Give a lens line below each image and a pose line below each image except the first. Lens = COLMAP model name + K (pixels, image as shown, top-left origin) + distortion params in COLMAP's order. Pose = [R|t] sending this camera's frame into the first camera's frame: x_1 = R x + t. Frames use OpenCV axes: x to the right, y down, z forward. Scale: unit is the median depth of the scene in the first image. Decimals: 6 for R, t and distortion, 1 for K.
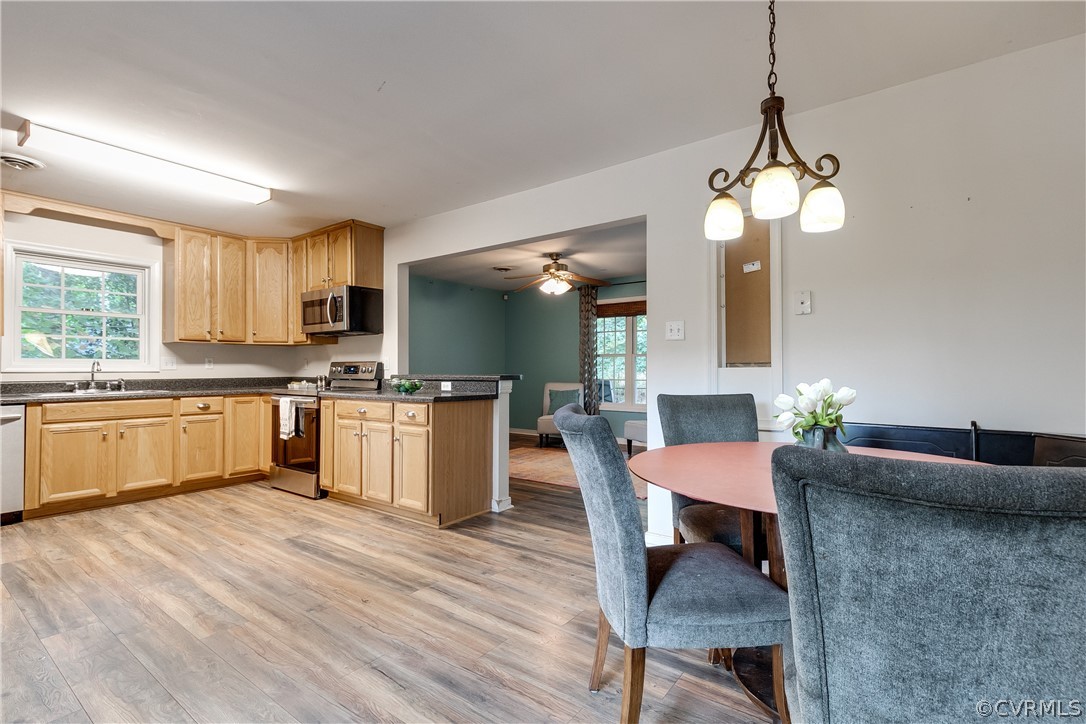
lens RADIAL K [[497.1, 0, 564.9], [0, 497.1, 365.4], [0, 0, 1]] dist [0.009569, -0.002151]
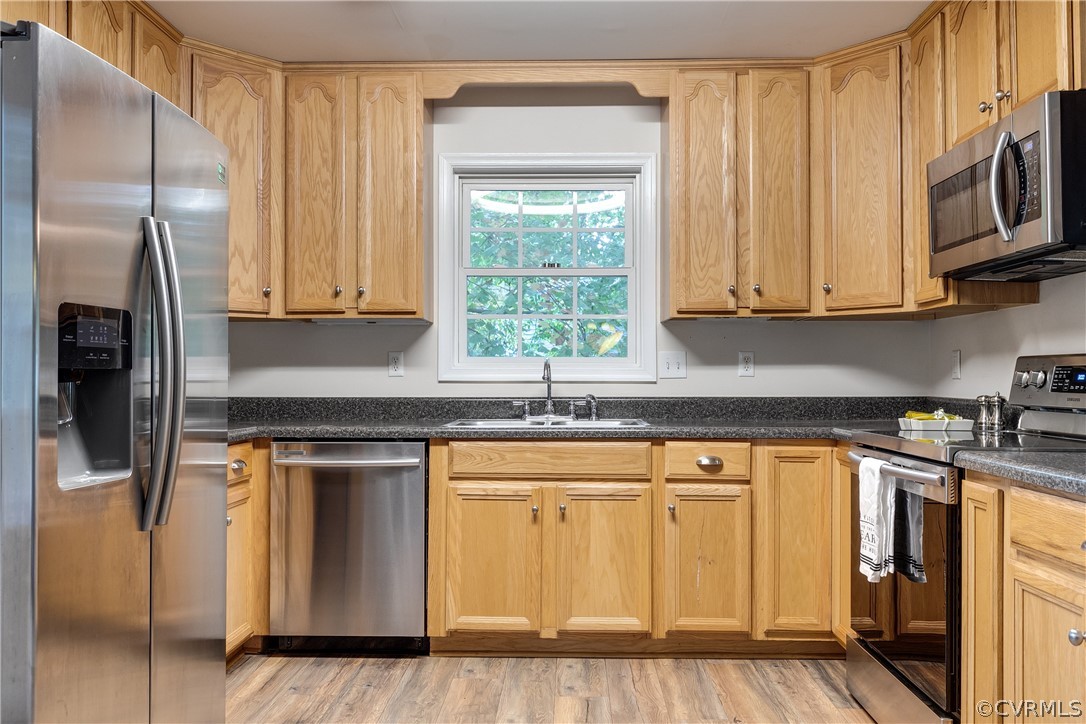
lens RADIAL K [[840.1, 0, 566.1], [0, 840.1, 368.9], [0, 0, 1]] dist [0.003133, -0.010774]
pose [[0.552572, -0.007155, -0.833434, -0.184596], [0.003552, 0.999974, -0.006230, 0.004931], [0.833457, 0.000482, 0.552584, 0.485191]]
